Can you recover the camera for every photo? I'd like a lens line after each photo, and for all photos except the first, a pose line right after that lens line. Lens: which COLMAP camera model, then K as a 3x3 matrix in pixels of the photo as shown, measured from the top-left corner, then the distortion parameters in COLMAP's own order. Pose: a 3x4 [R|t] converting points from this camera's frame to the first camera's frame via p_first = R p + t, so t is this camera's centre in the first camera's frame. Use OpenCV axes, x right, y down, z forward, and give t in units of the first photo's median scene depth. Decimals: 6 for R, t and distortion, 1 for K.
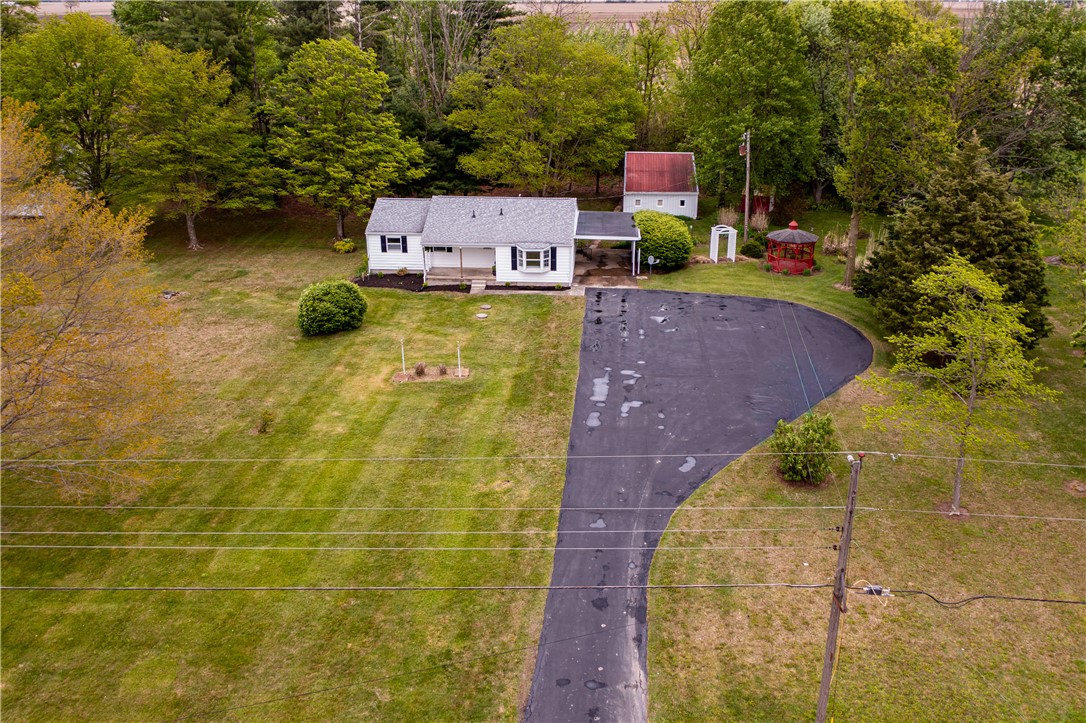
lens RADIAL K [[891.8, 0, 543.0], [0, 891.8, 361.5], [0, 0, 1]] dist [0.005610, 0.004835]
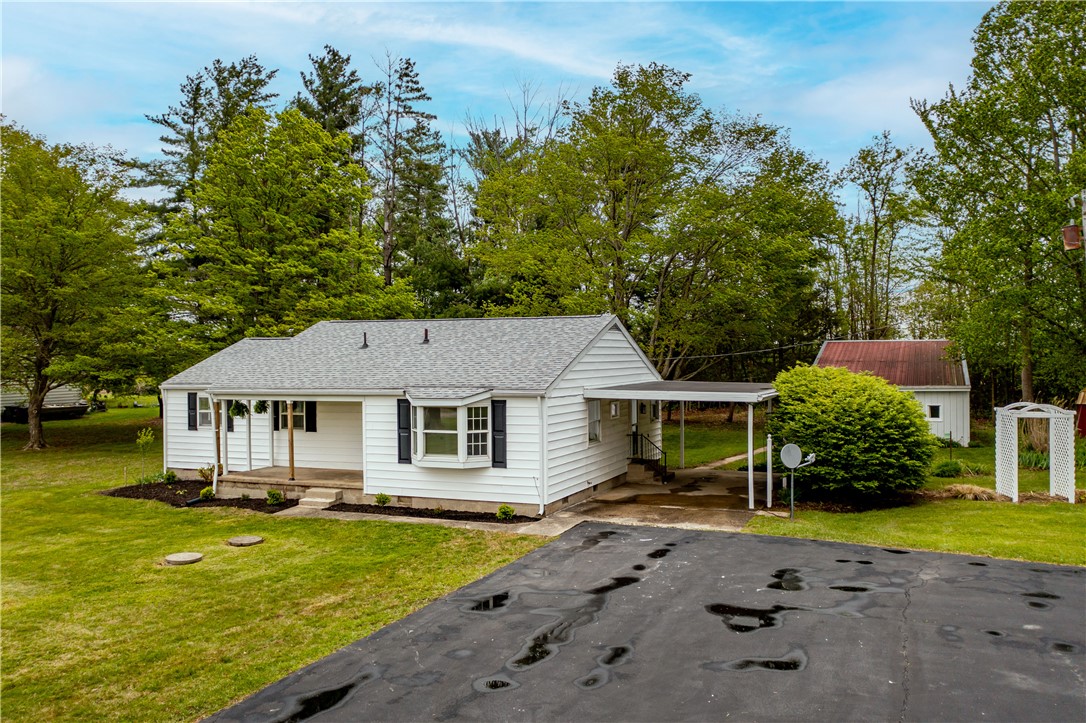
lens RADIAL K [[871.4, 0, 543.3], [0, 871.4, 393.3], [0, 0, 1]] dist [-0.041363, 0.001858]
pose [[0.947202, 0.009668, -0.320491, 0.148437], [-0.118008, 0.939897, -0.320417, -0.022424], [0.298131, 0.341320, 0.891414, 0.734533]]
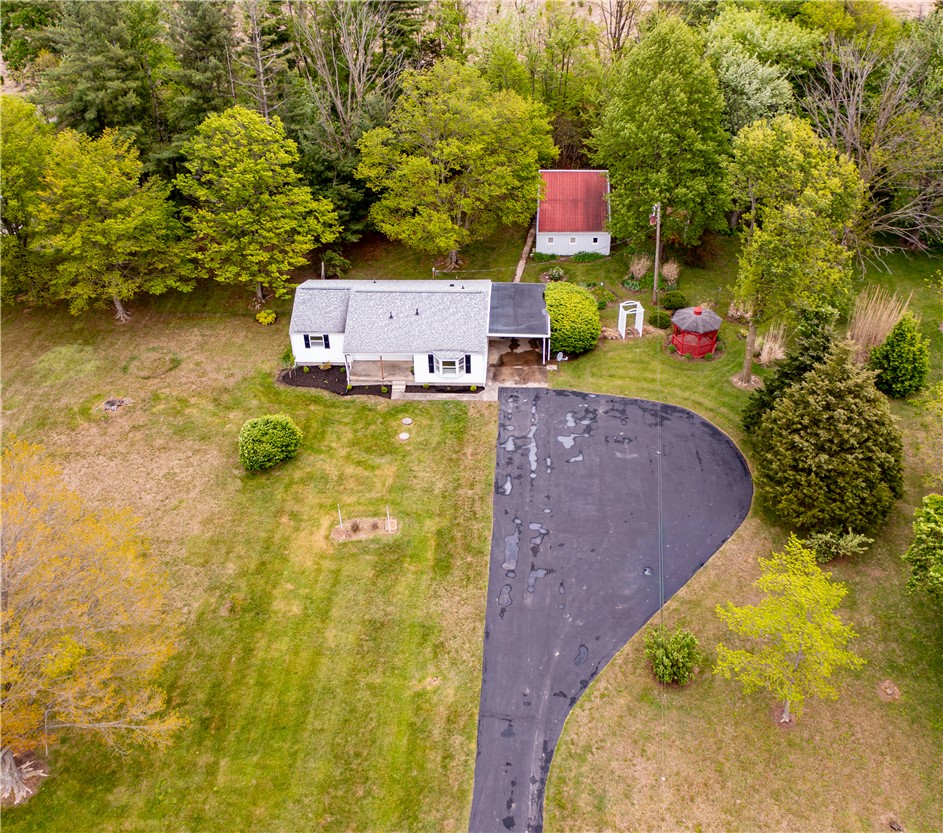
lens RADIAL K [[978.3, 0, 439.1], [0, 978.3, 415.8], [0, 0, 1]] dist [0.005645, 0.013774]
pose [[0.999370, -0.025122, -0.025067, 0.005249], [0.030610, 0.967603, 0.250613, -0.372009], [0.017959, -0.251223, 0.967763, -0.159170]]
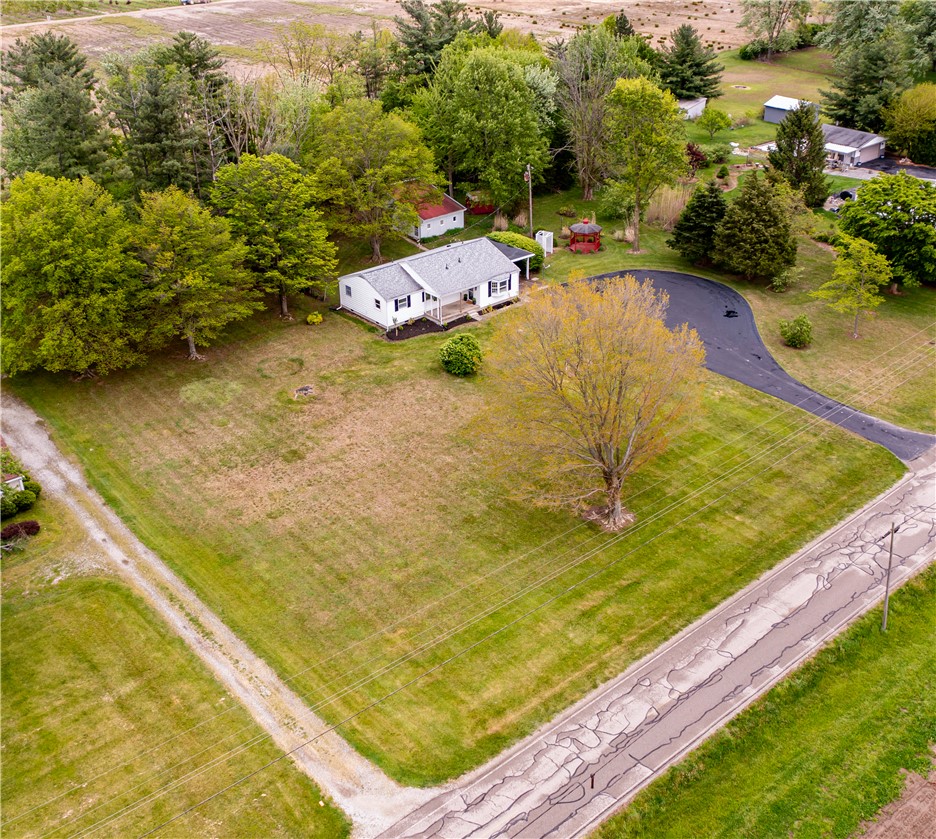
lens RADIAL K [[1065.7, 0, 468.0], [0, 1065.7, 419.5], [0, 0, 1]] dist [0.004322, 0.000703]
pose [[0.707872, -0.342391, 0.617807, -1.286307], [0.278005, 0.939116, 0.201929, -0.295323], [-0.649331, 0.028813, 0.759960, -0.312787]]
